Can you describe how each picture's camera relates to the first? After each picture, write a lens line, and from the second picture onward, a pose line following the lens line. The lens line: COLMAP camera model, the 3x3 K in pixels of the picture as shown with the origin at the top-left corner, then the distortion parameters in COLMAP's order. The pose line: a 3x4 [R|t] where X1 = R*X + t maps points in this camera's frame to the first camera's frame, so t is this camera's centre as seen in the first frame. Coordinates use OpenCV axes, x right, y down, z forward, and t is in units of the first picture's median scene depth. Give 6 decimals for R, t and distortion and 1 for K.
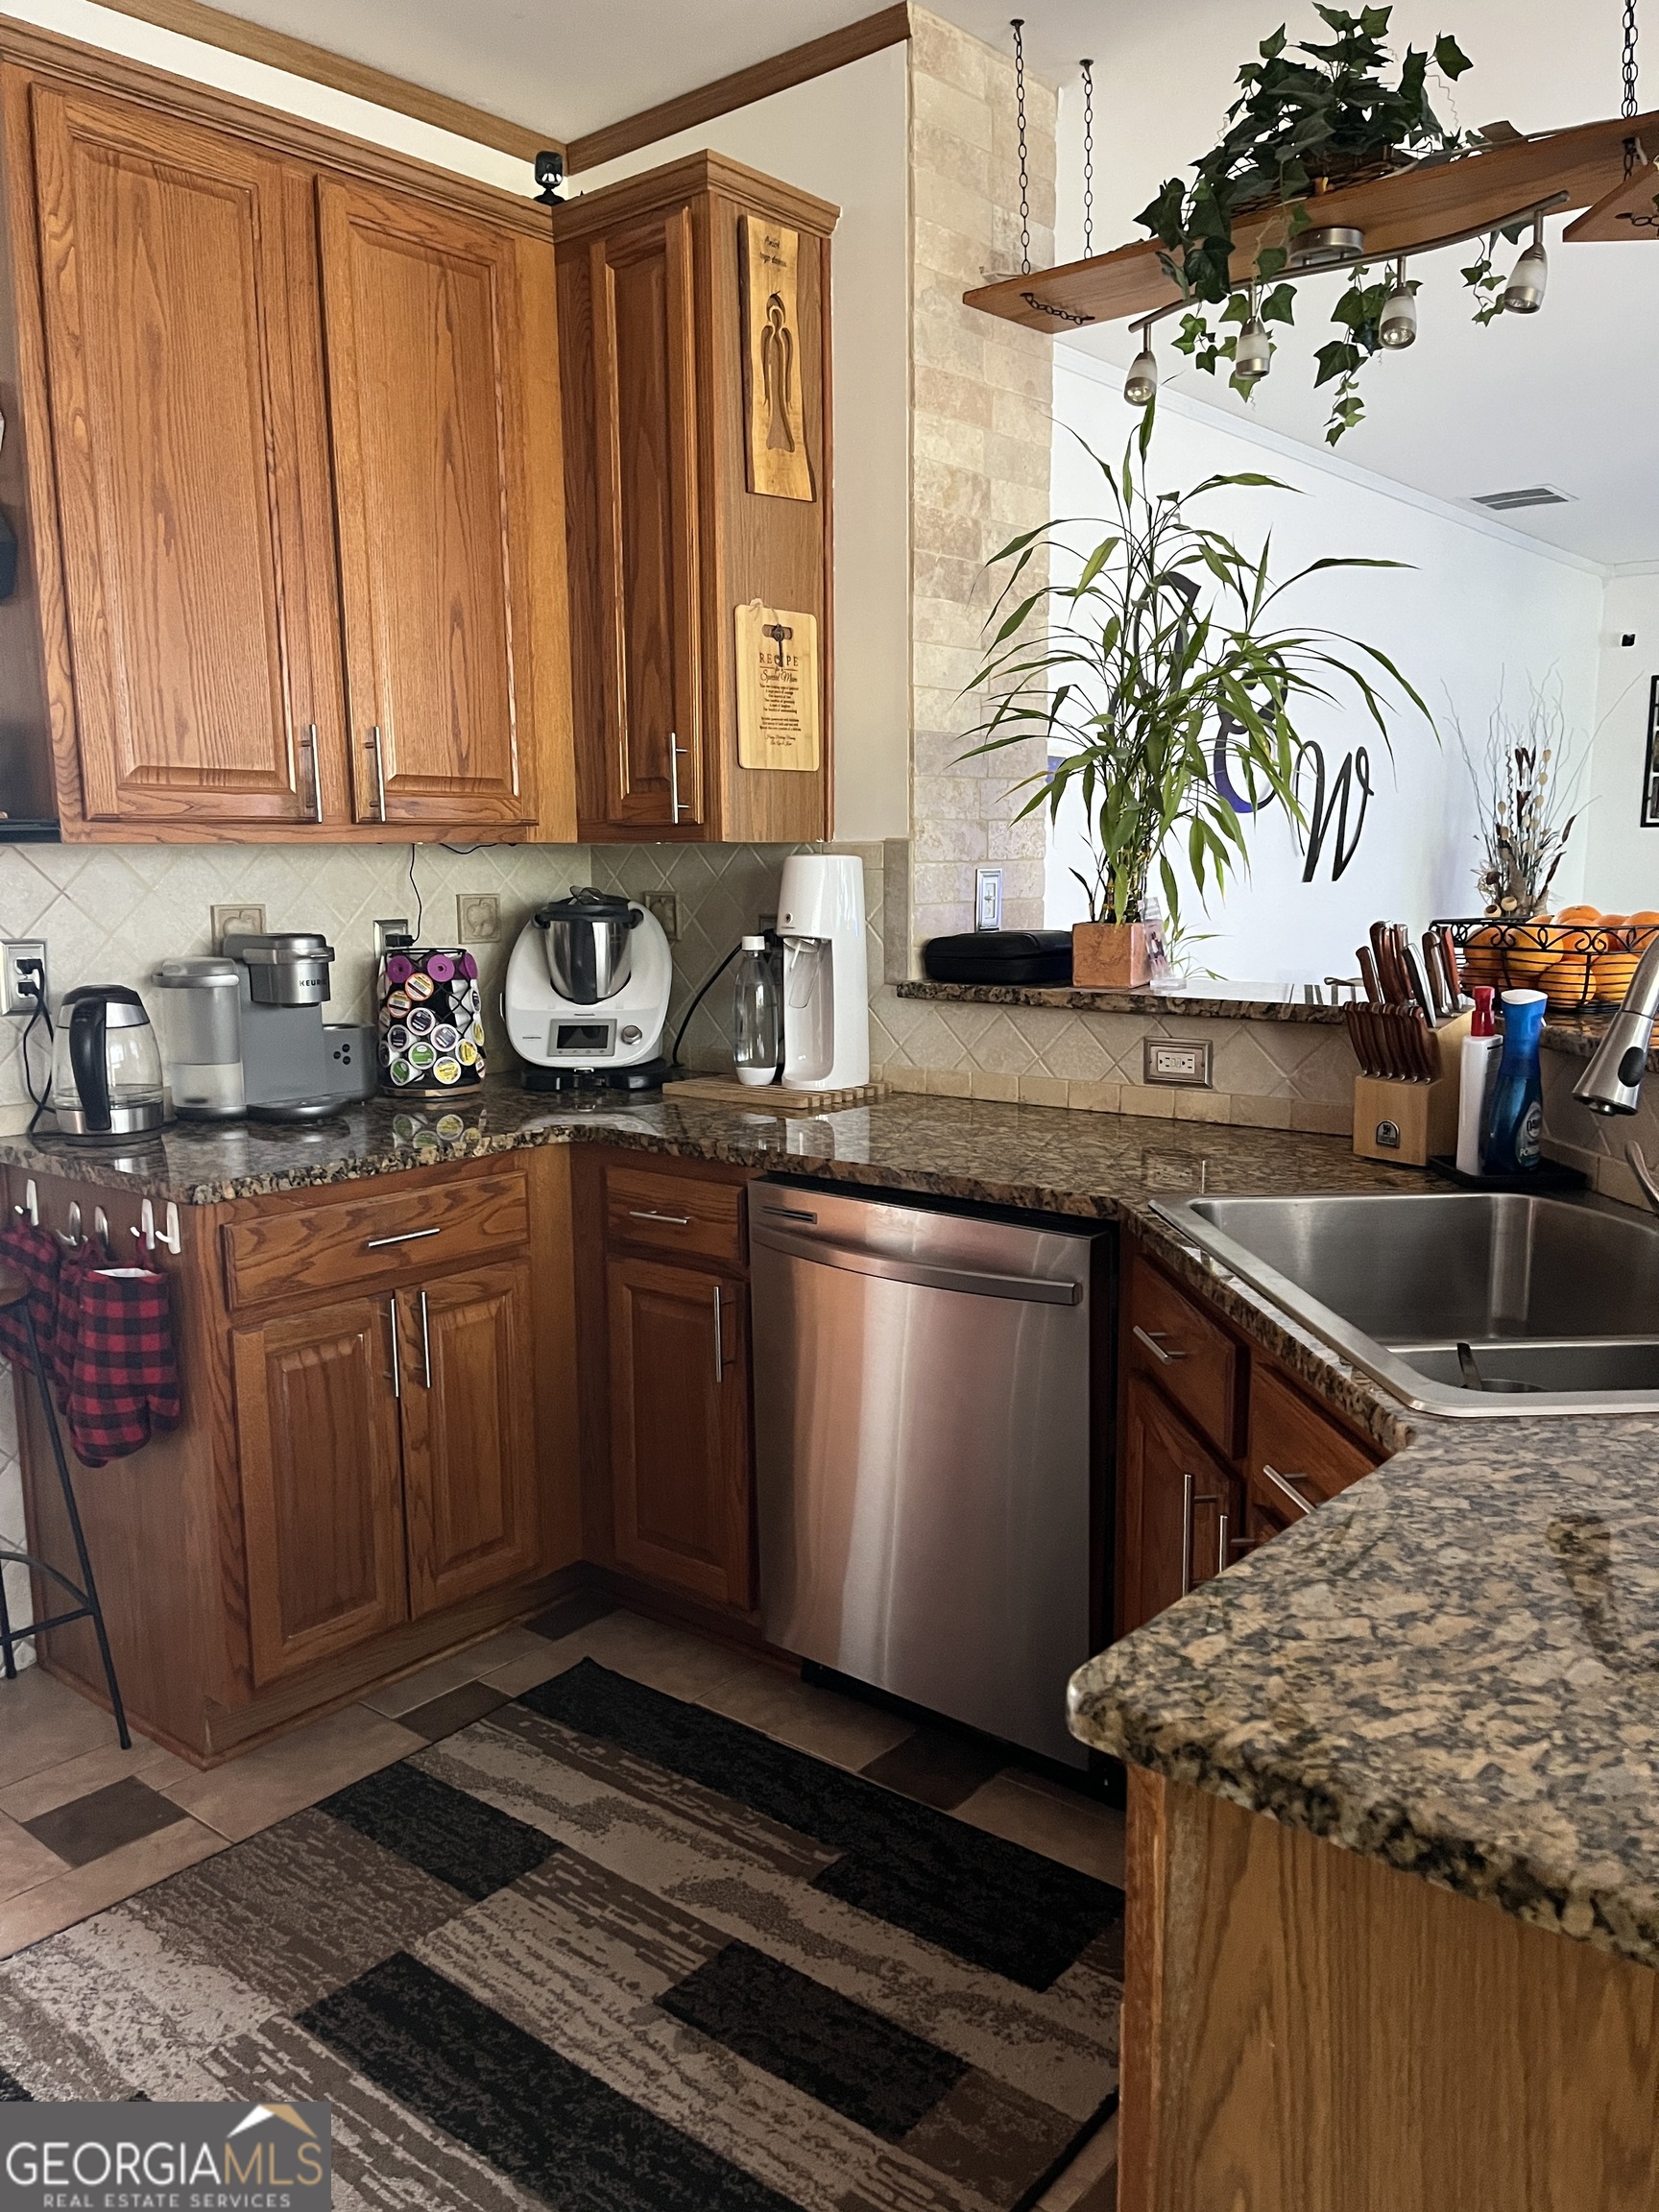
lens RADIAL K [[1684.8, 0, 830.6], [0, 1684.8, 1134.2], [0, 0, 1]] dist [0.061434, -0.079480]
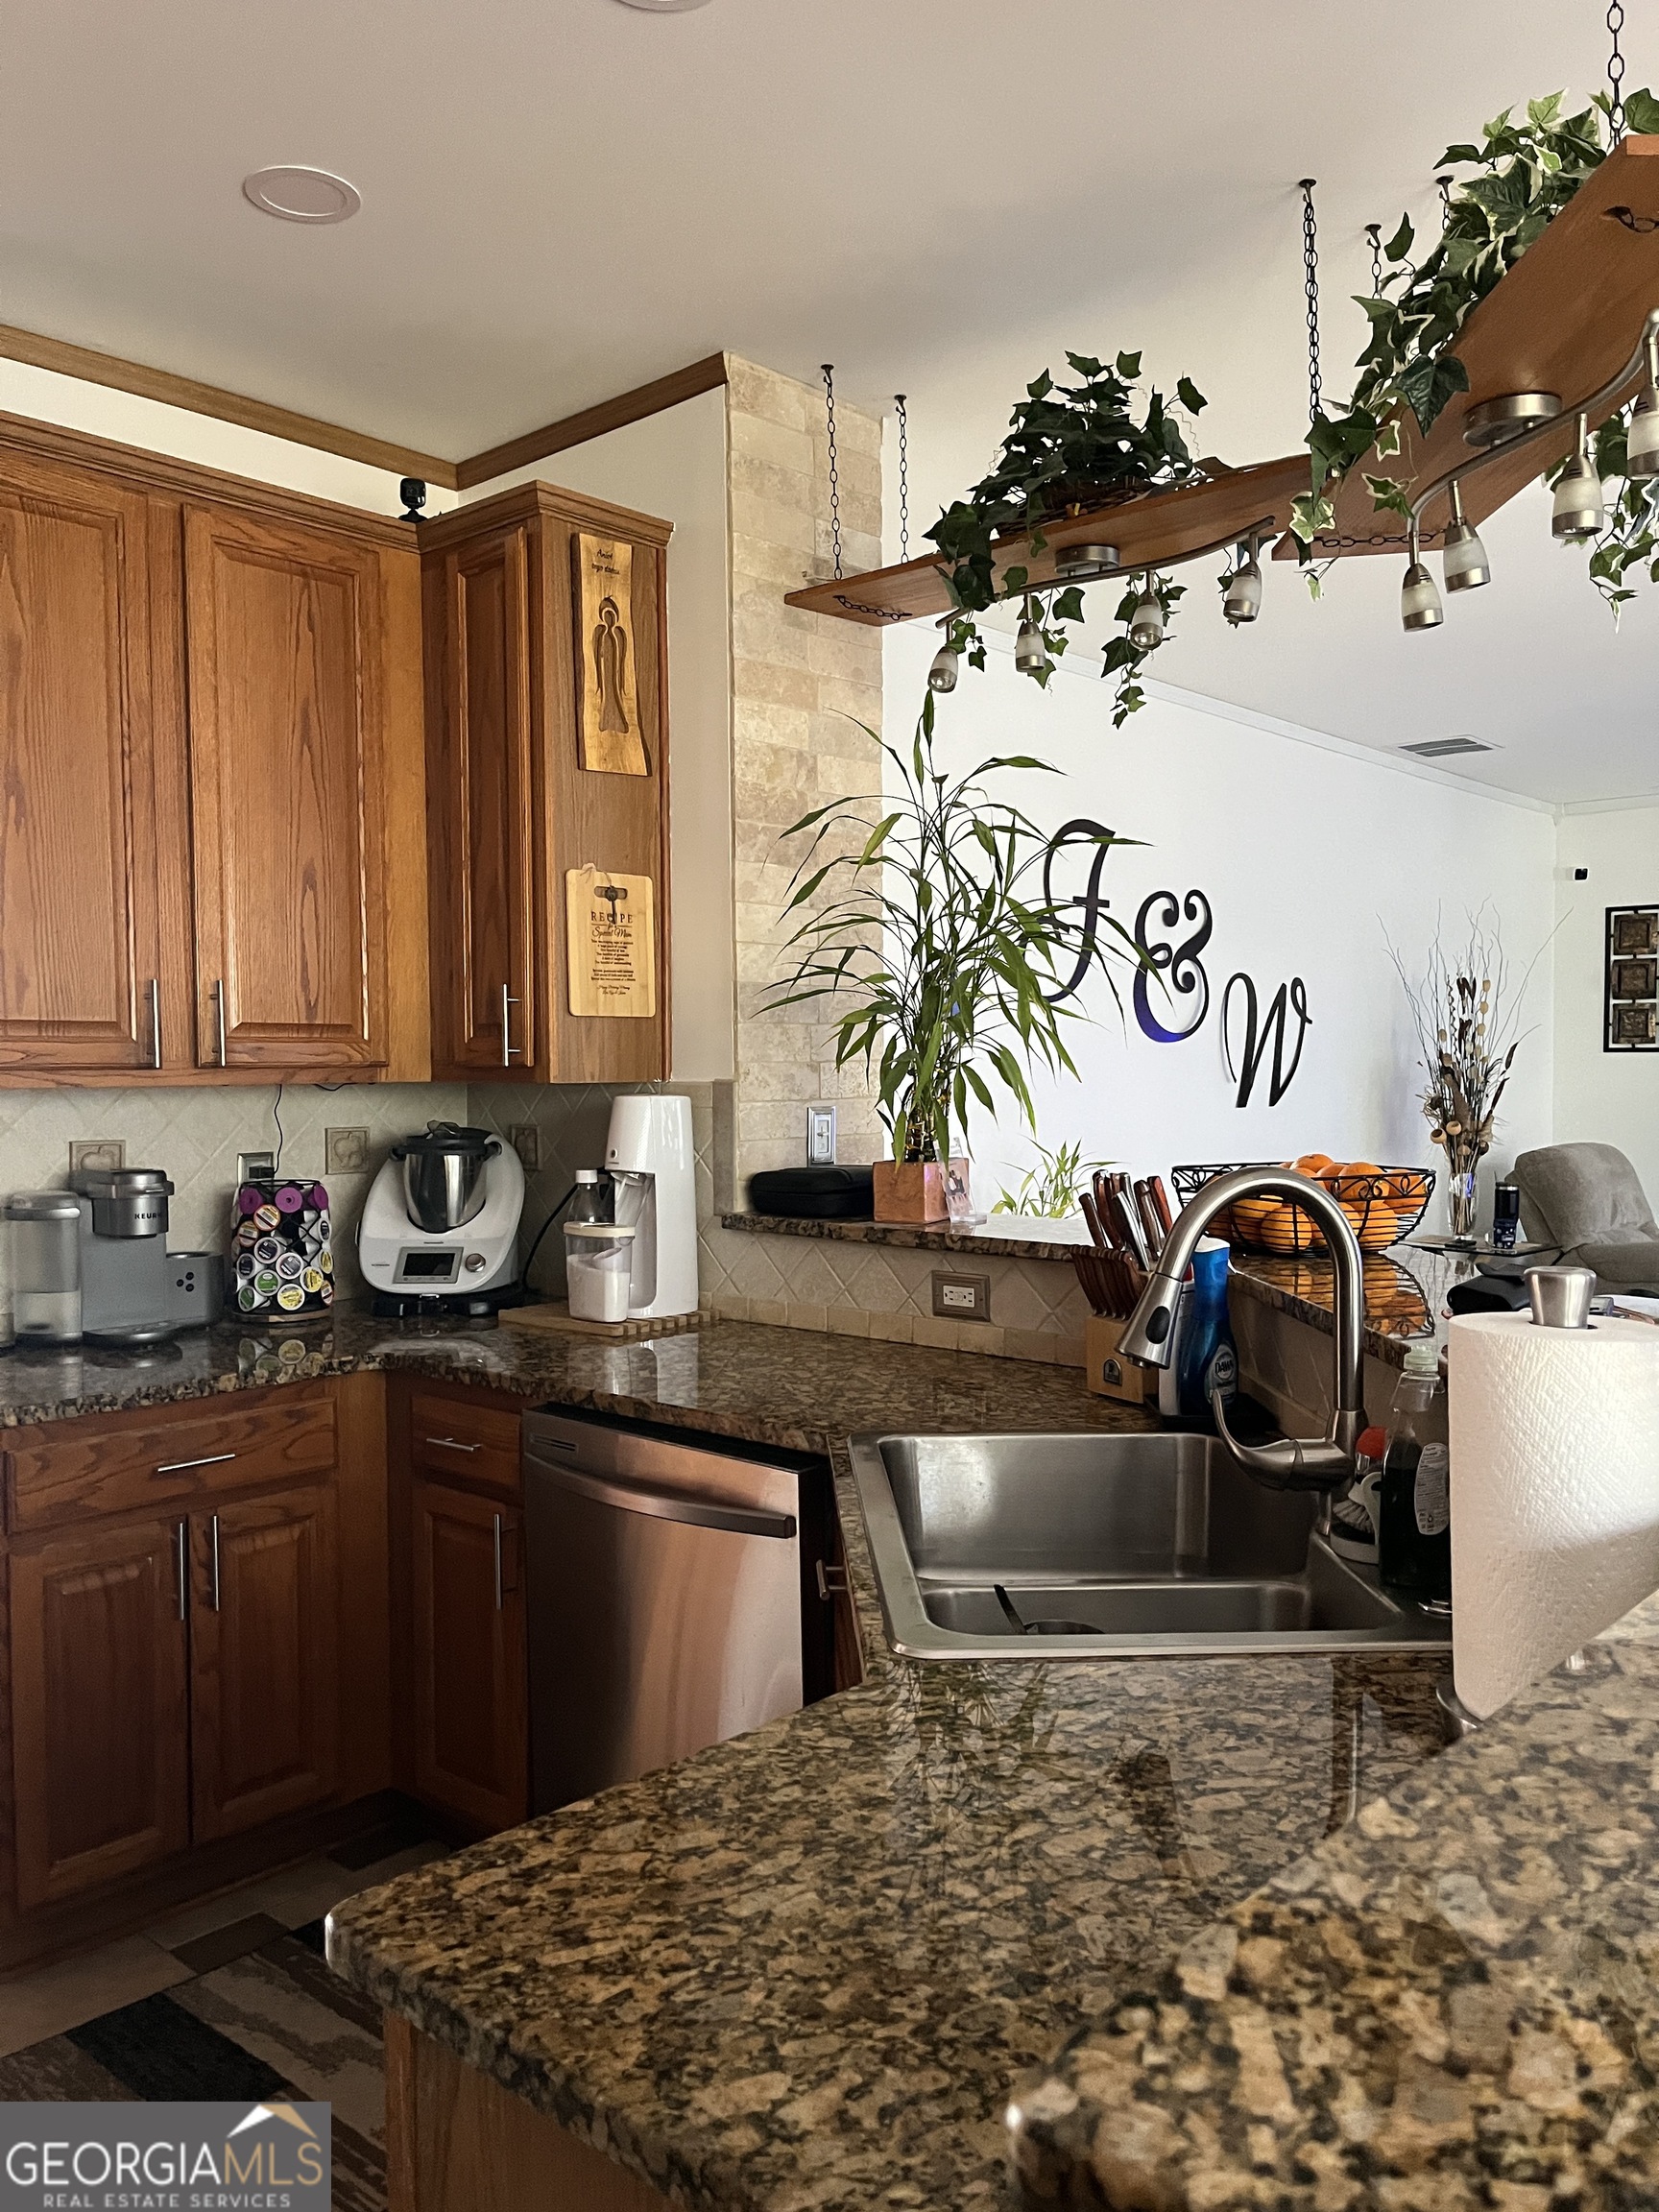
lens RADIAL K [[1684.8, 0, 842.3], [0, 1684.8, 1121.6], [0, 0, 1]] dist [0.061434, -0.079480]
pose [[0.999565, 0.004492, -0.029156, 0.159457], [-0.008207, 0.991664, -0.128587, -0.014700], [0.028335, 0.128771, 0.991270, -0.049560]]
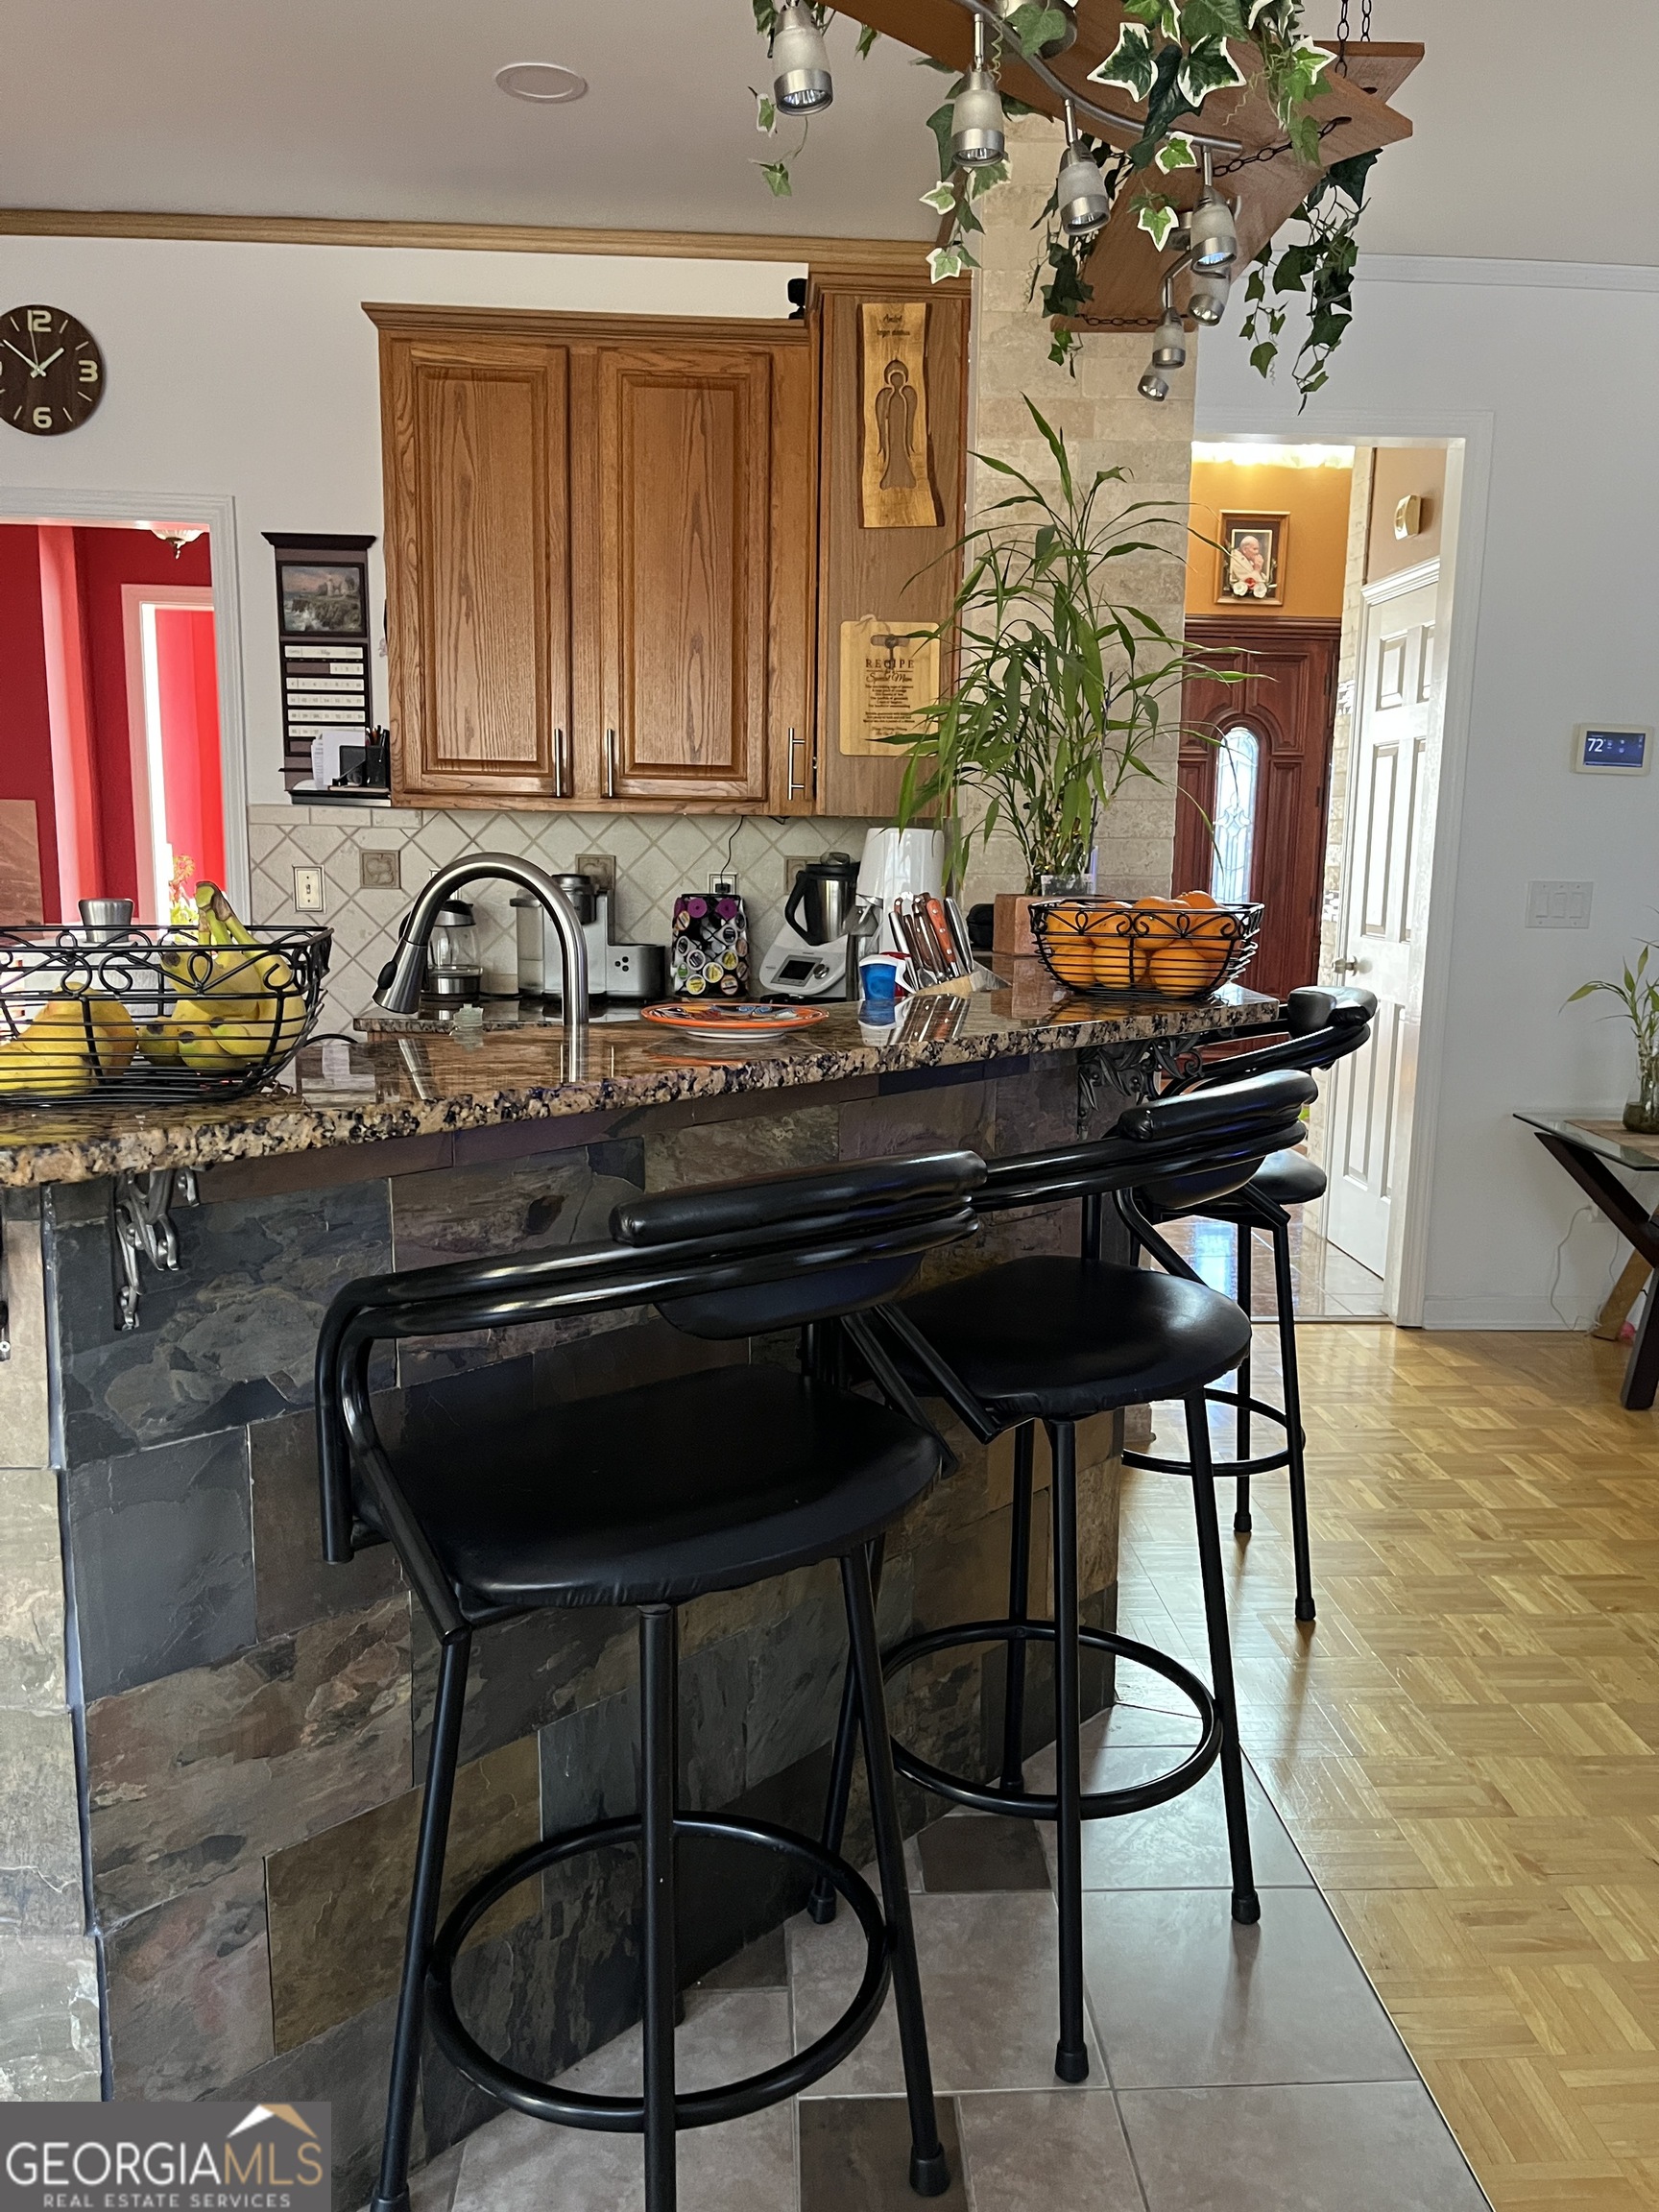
lens RADIAL K [[1684.8, 0, 846.4], [0, 1684.8, 1106.7], [0, 0, 1]] dist [0.061434, -0.079480]
pose [[0.681618, 0.138335, -0.718512, 0.910942], [-0.146072, 0.987926, 0.051634, -0.031157], [0.716979, 0.069760, 0.693595, 0.186350]]
